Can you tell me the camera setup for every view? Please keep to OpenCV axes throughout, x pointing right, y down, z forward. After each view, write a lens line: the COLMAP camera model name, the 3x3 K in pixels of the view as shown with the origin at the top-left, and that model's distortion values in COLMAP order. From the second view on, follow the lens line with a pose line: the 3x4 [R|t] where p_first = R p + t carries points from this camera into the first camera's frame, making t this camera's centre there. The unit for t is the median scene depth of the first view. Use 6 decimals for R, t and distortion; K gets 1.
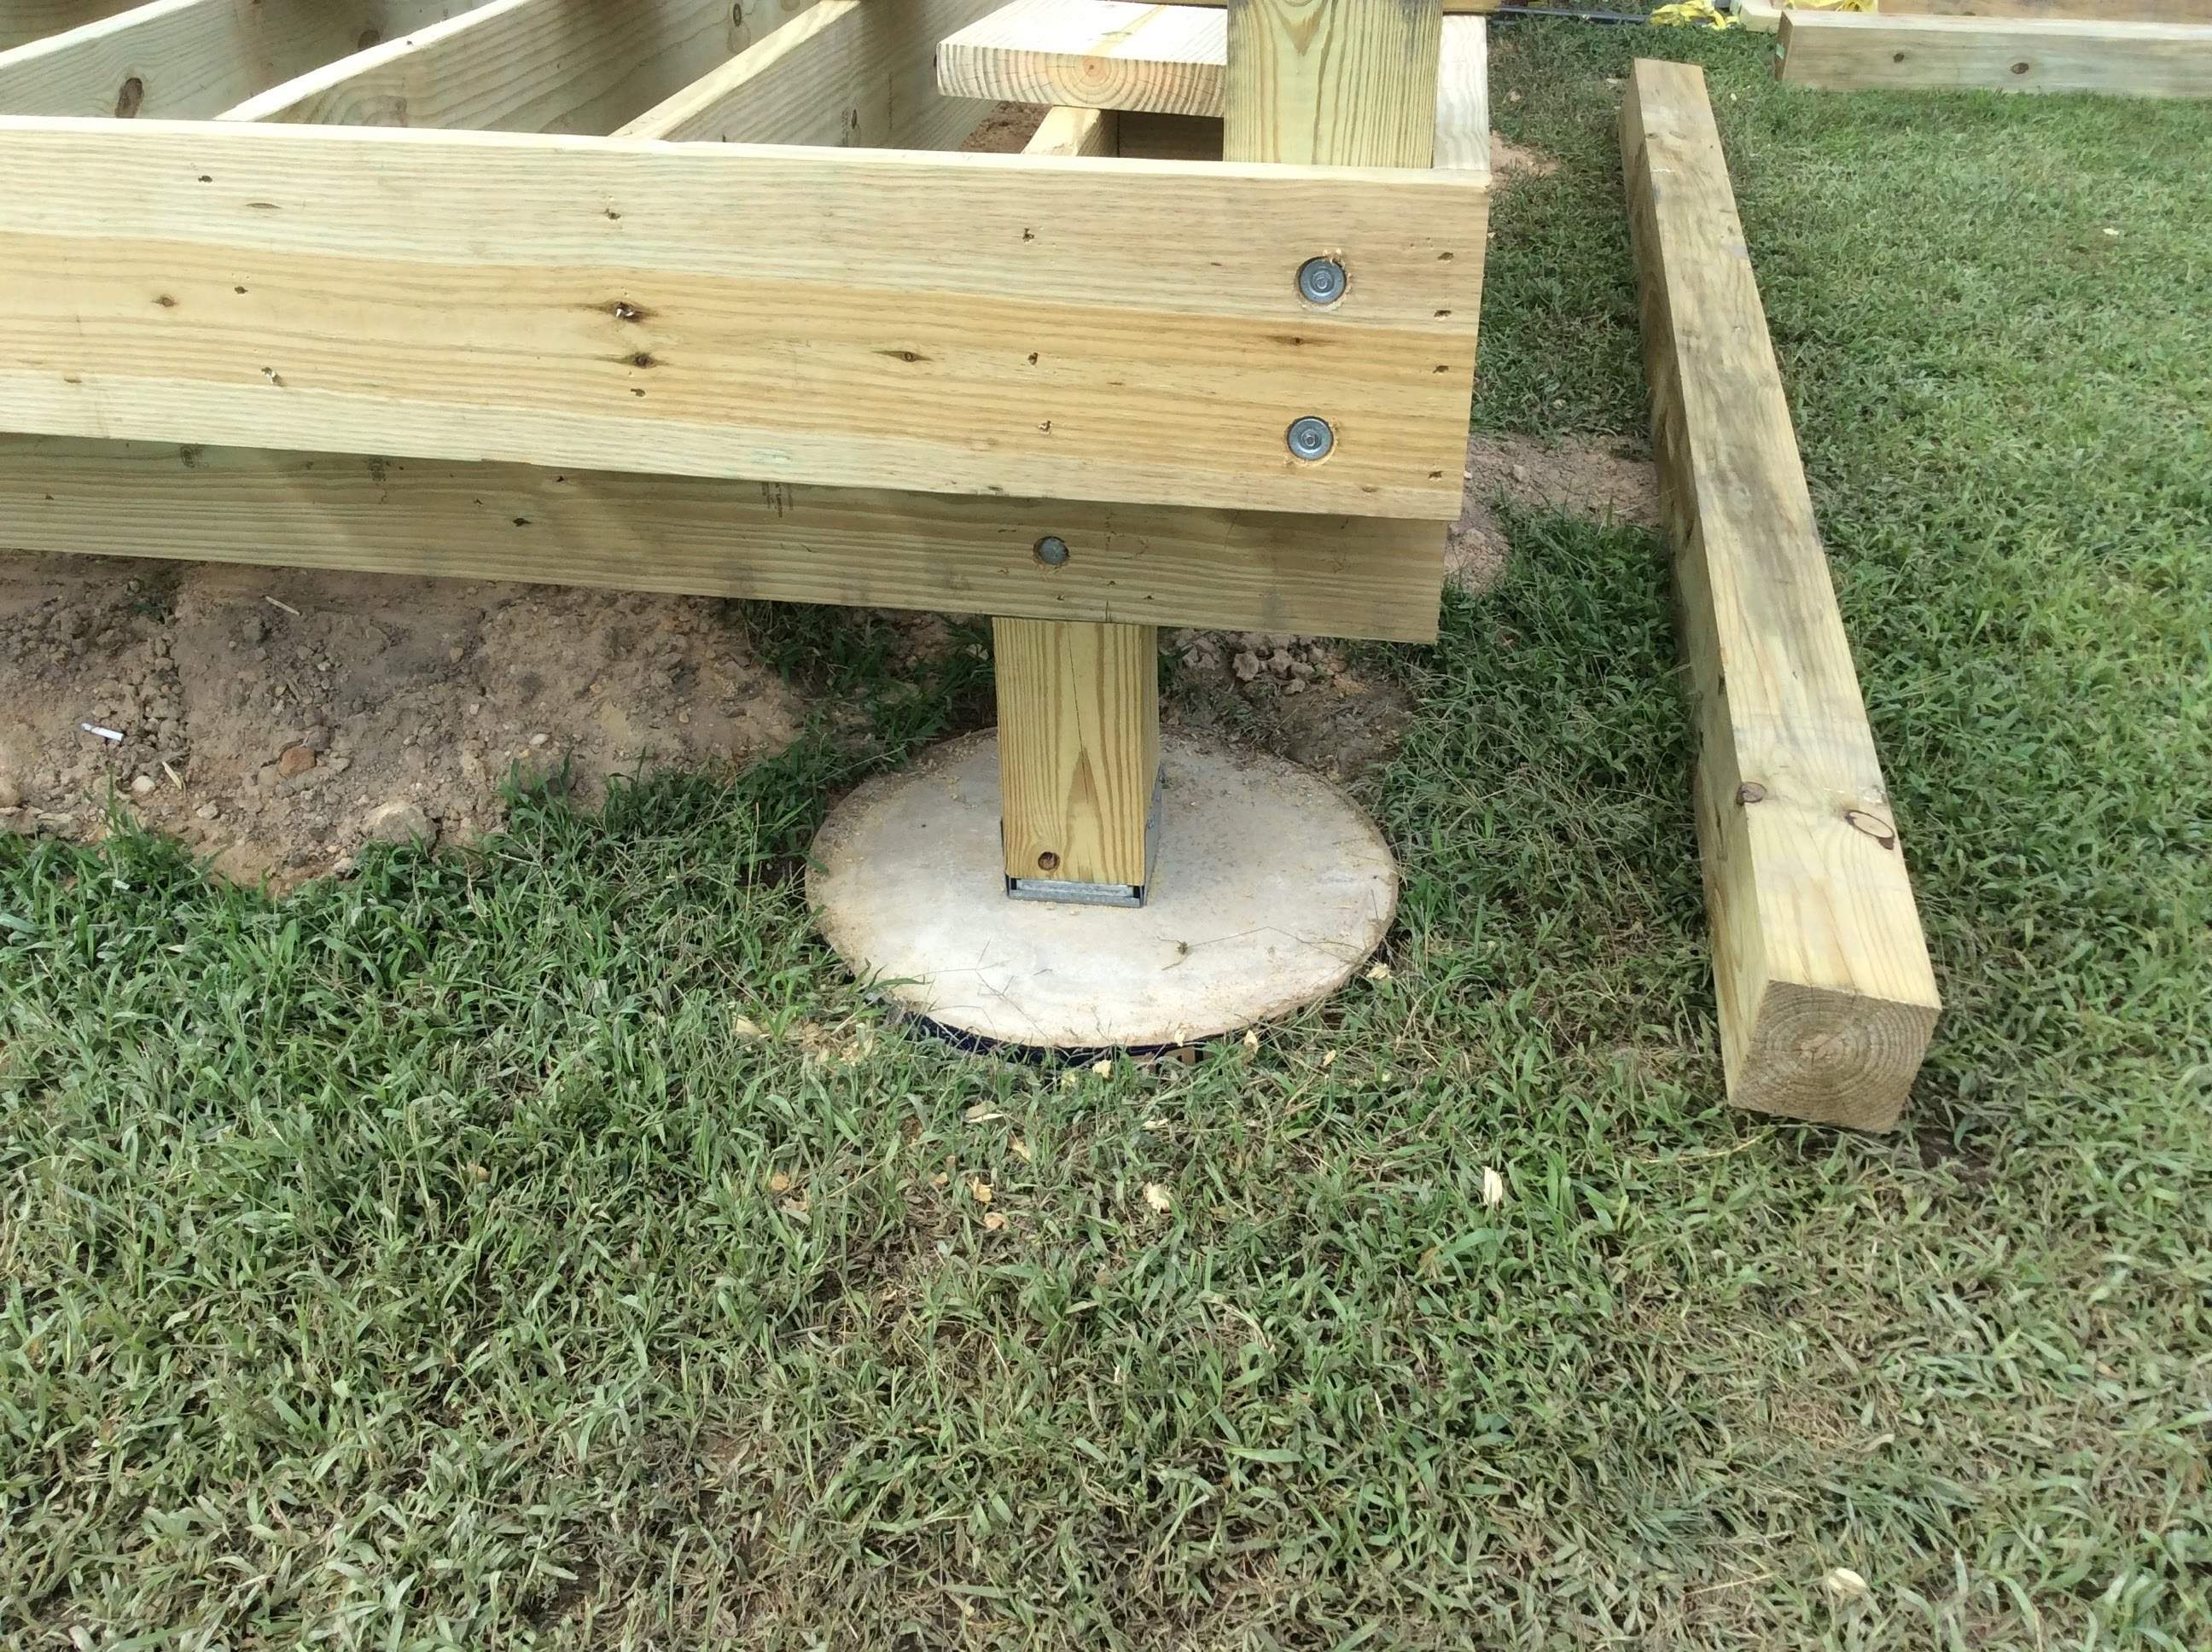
lens RADIAL K [[2029.8, 0, 1106.7], [0, 2029.8, 829.2], [0, 0, 1]] dist [0.057677, 0.000000]
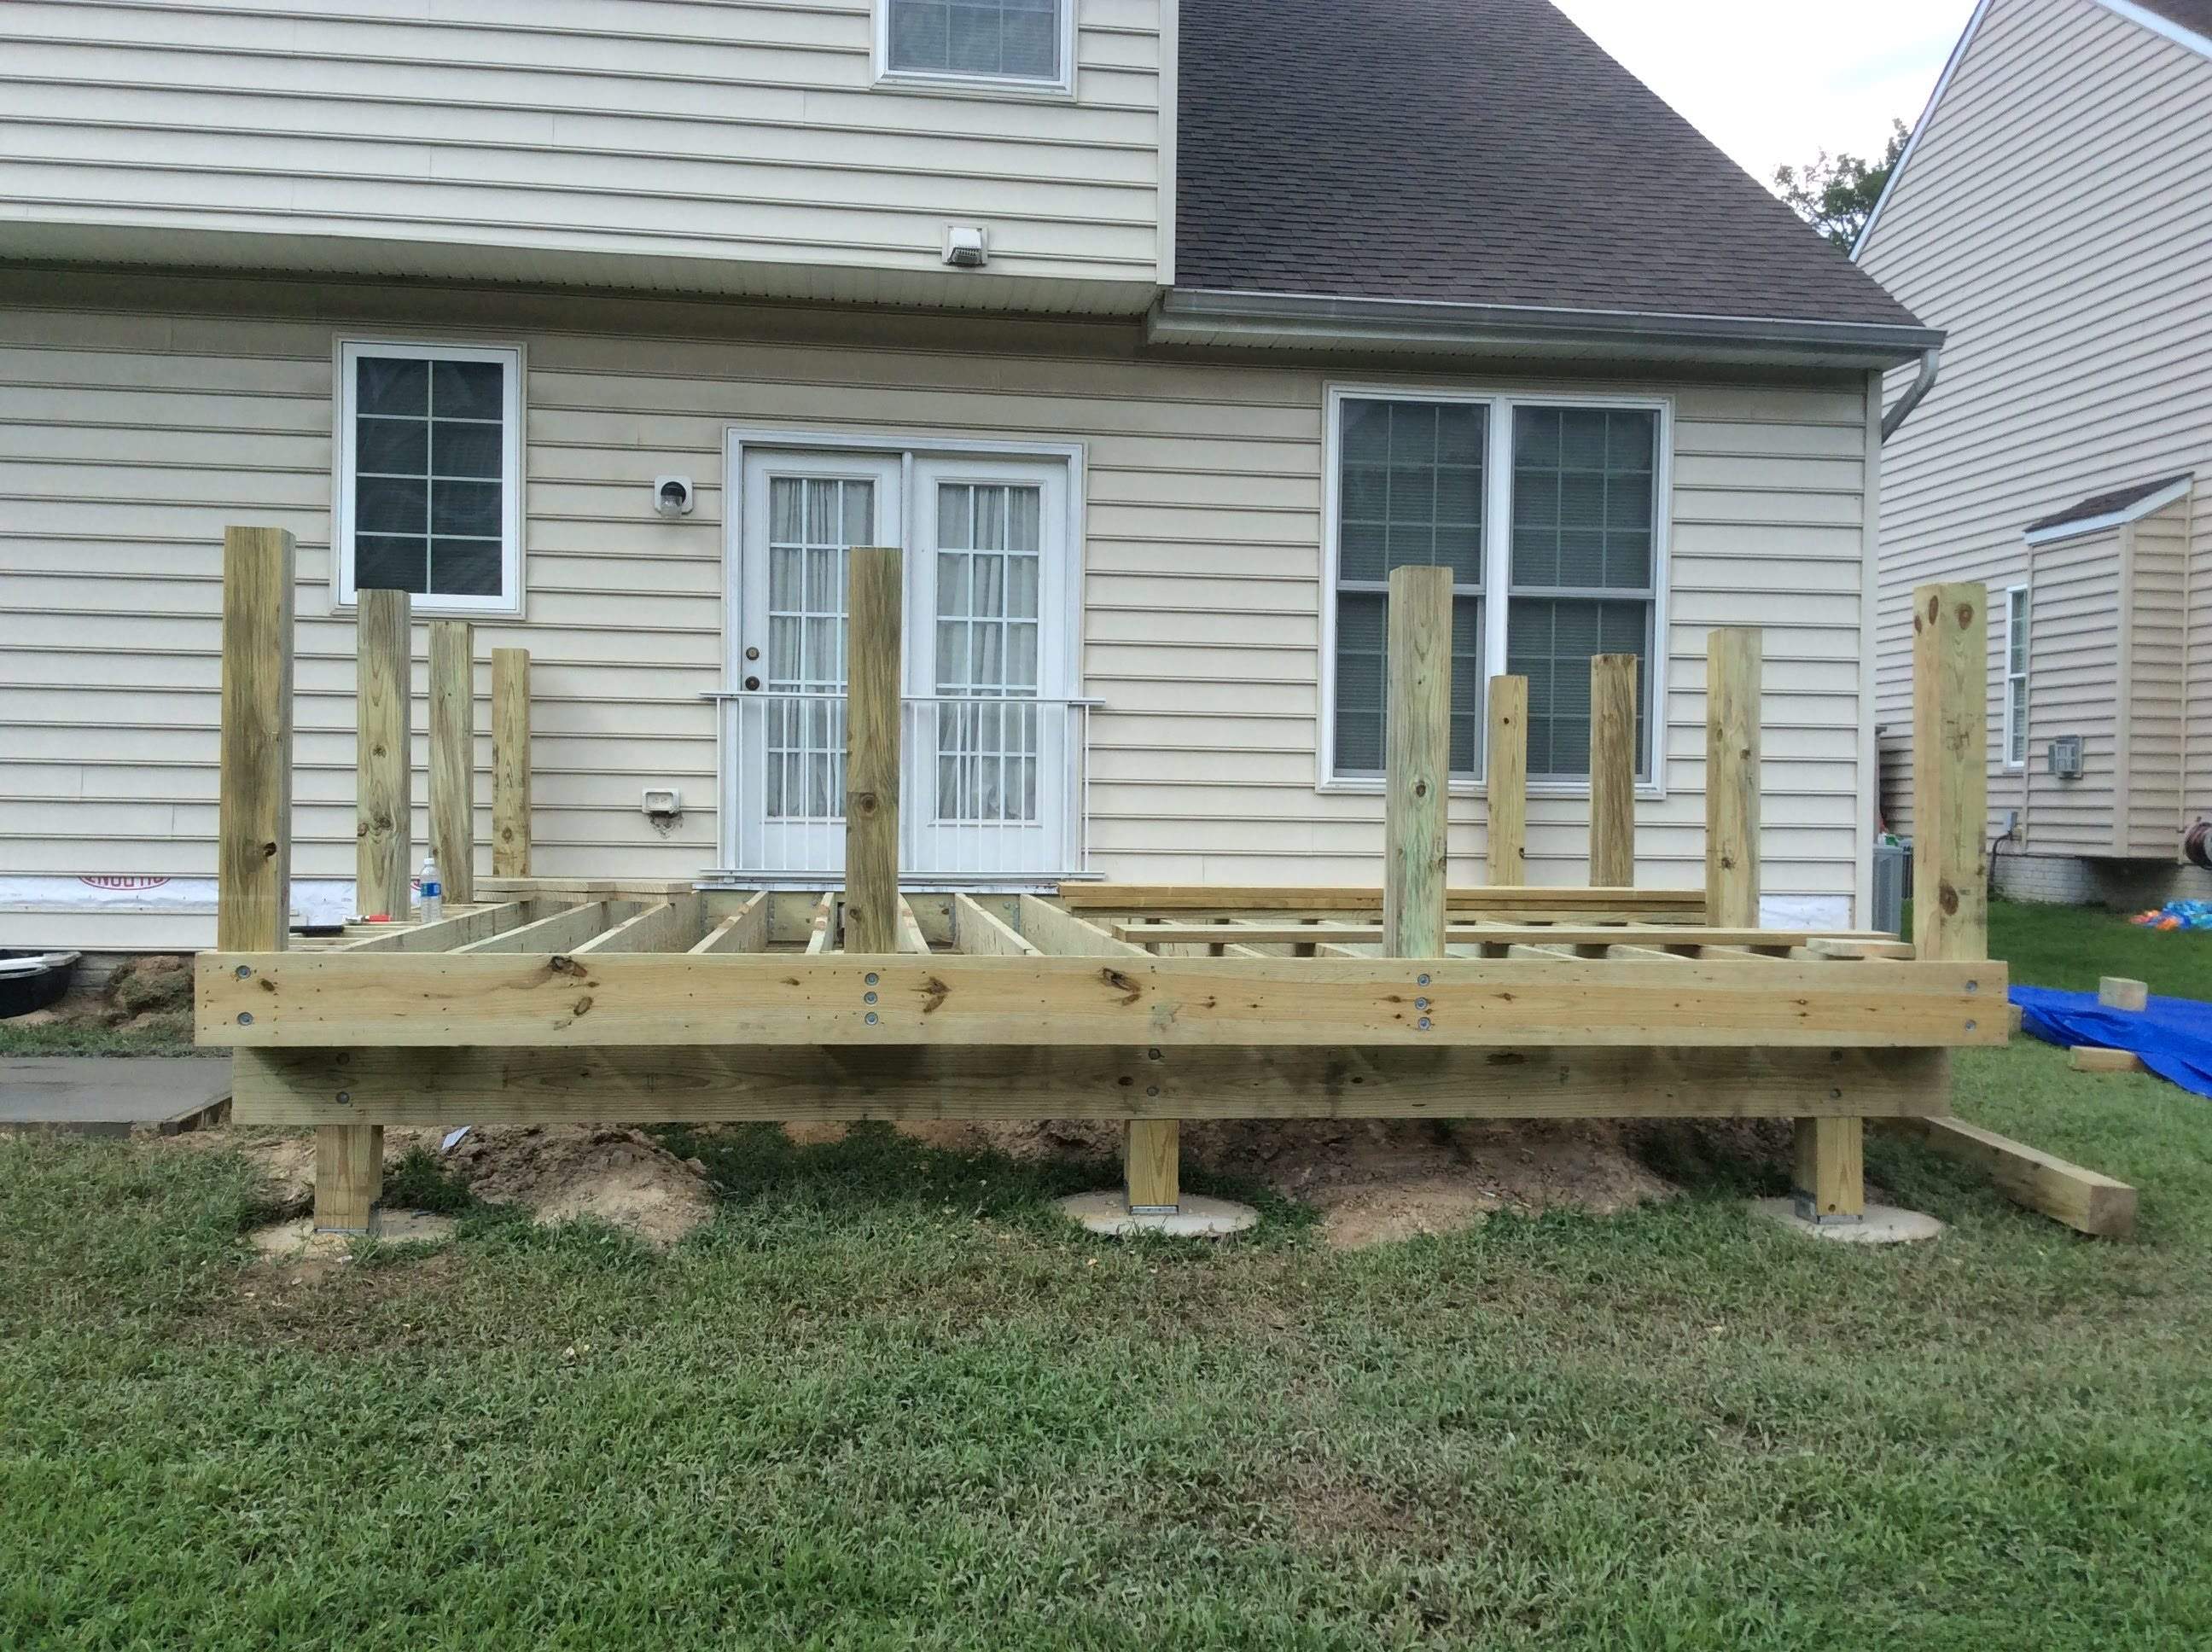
lens RADIAL K [[2029.8, 0, 1126.1], [0, 2029.8, 825.2], [0, 0, 1]] dist [0.057677, 0.000000]
pose [[0.961416, 0.006742, 0.275015, -1.885317], [0.135481, 0.858458, -0.494666, 0.894055], [-0.239424, 0.512839, 0.824422, -1.529101]]
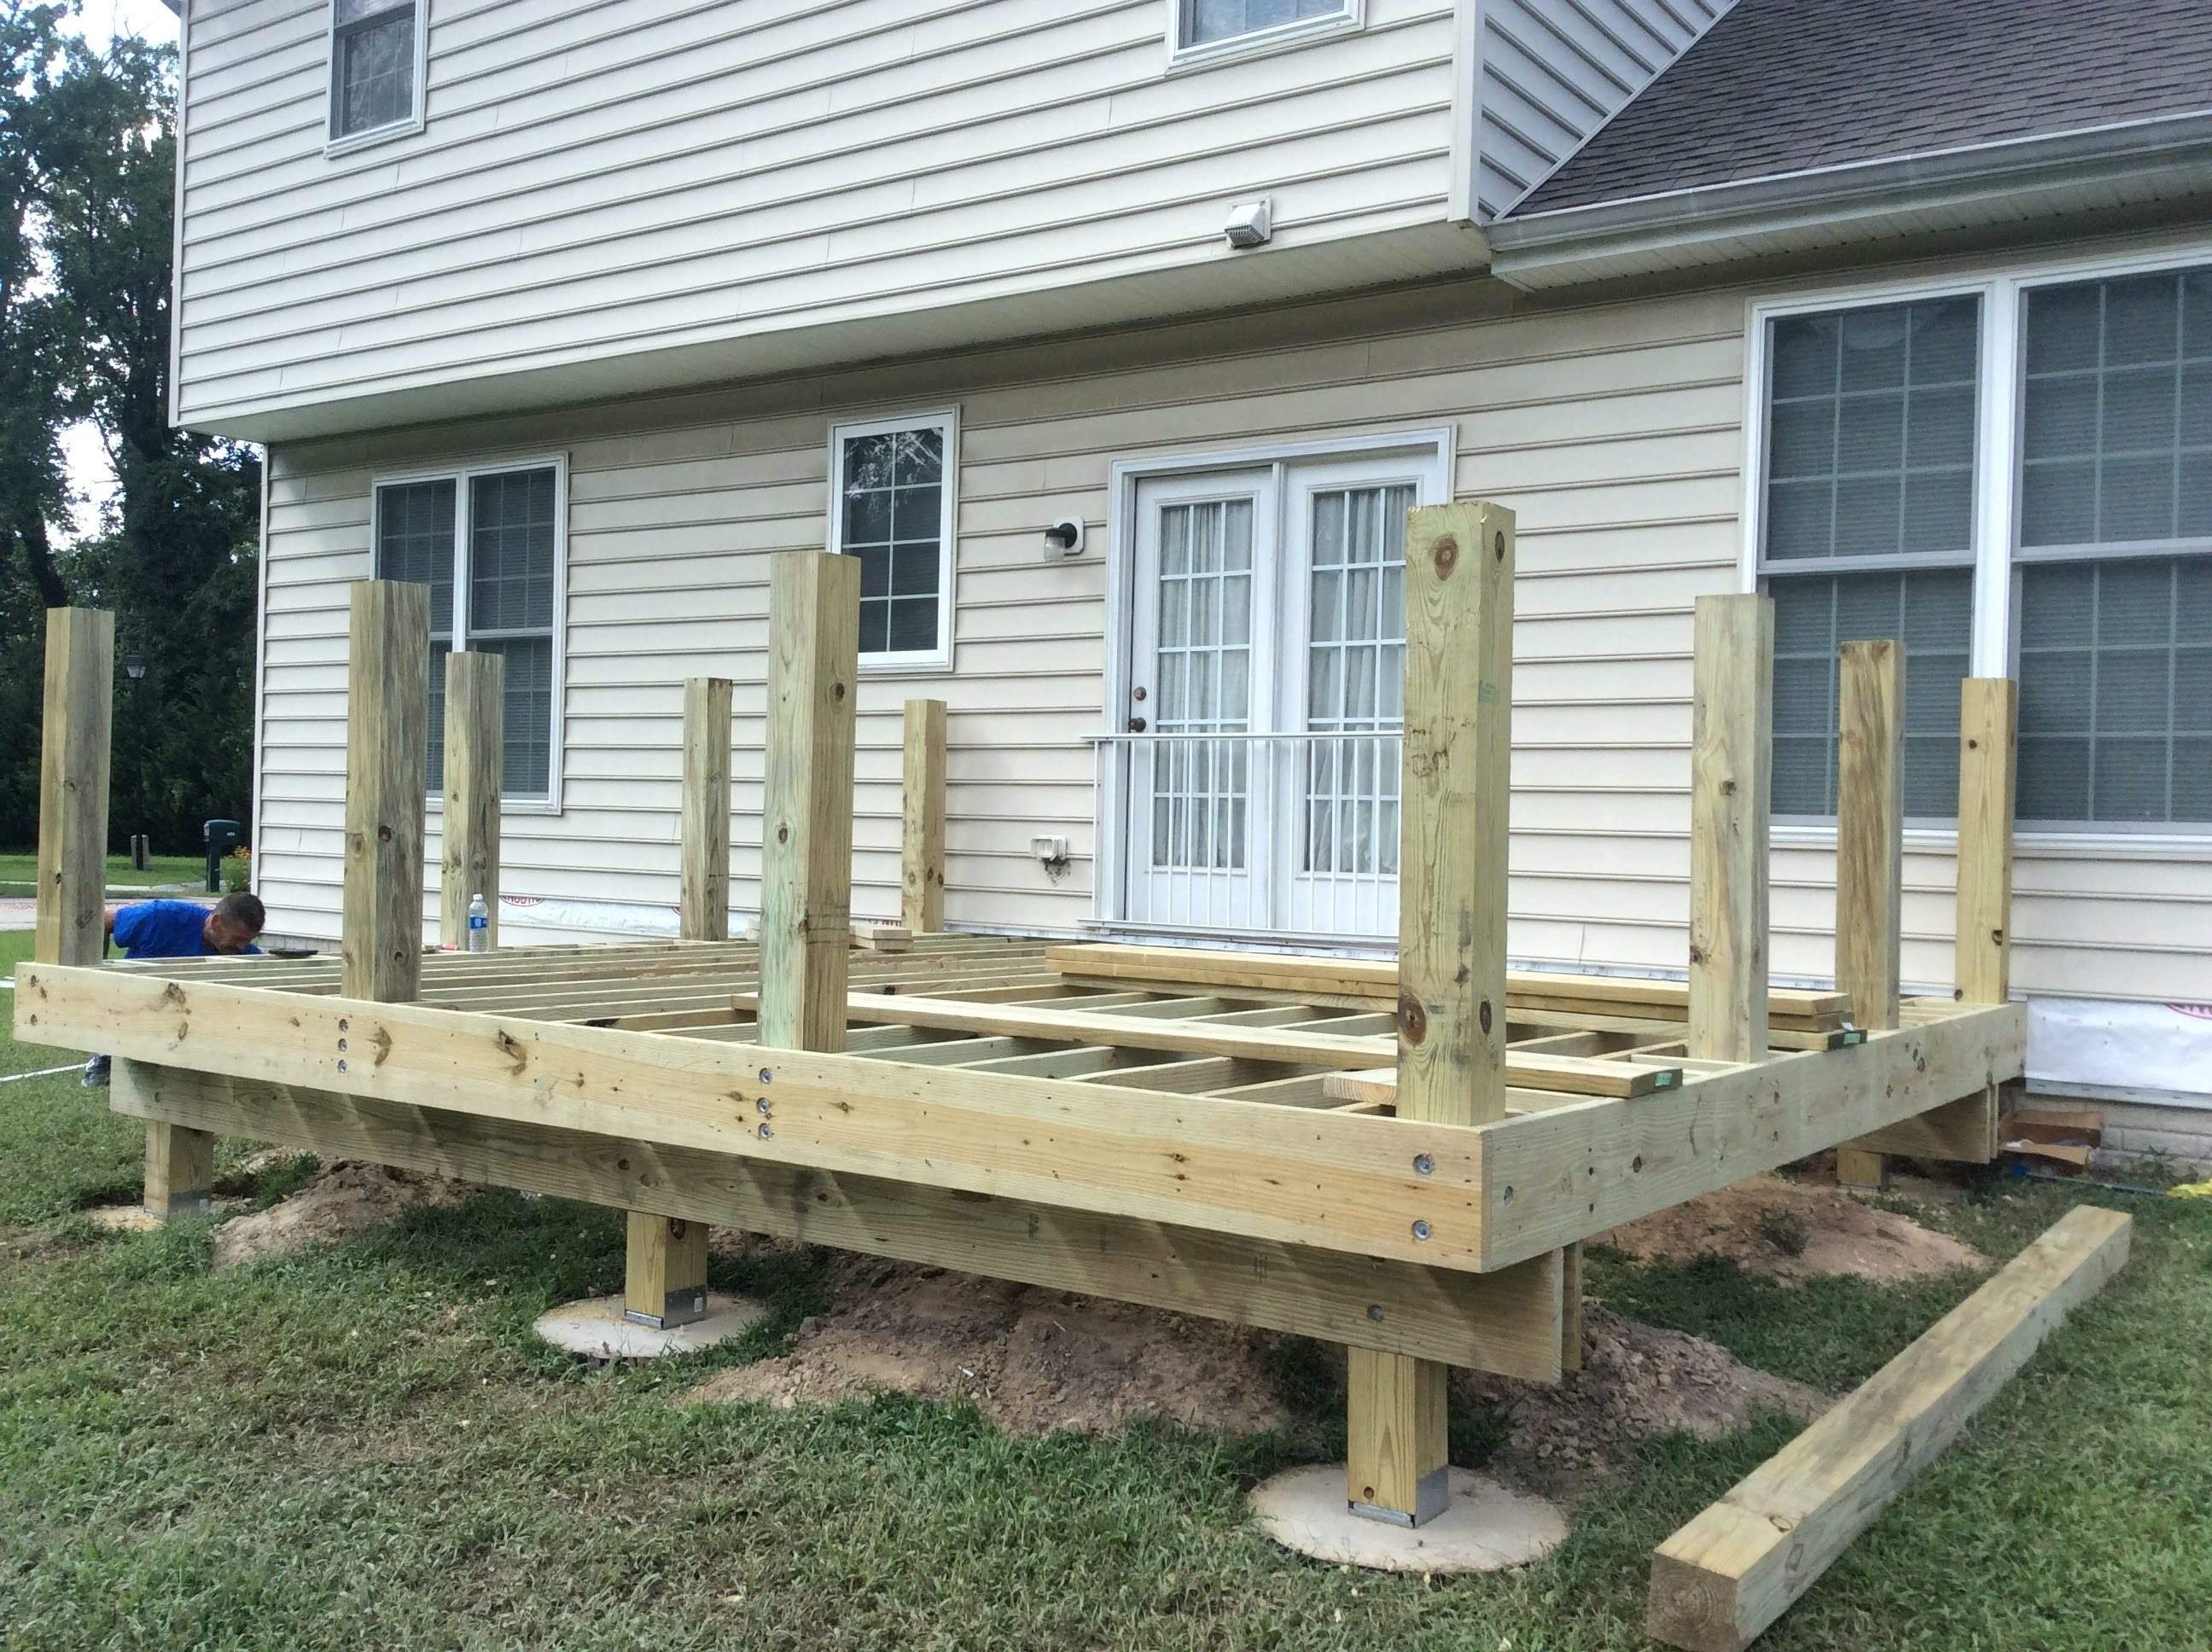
lens RADIAL K [[2029.8, 0, 1125.1], [0, 2029.8, 832.7], [0, 0, 1]] dist [0.057677, 0.000000]
pose [[0.890966, 0.018241, -0.453704, 0.634341], [-0.255307, 0.846416, -0.467331, 0.452338], [0.375497, 0.532210, 0.758785, -0.870831]]
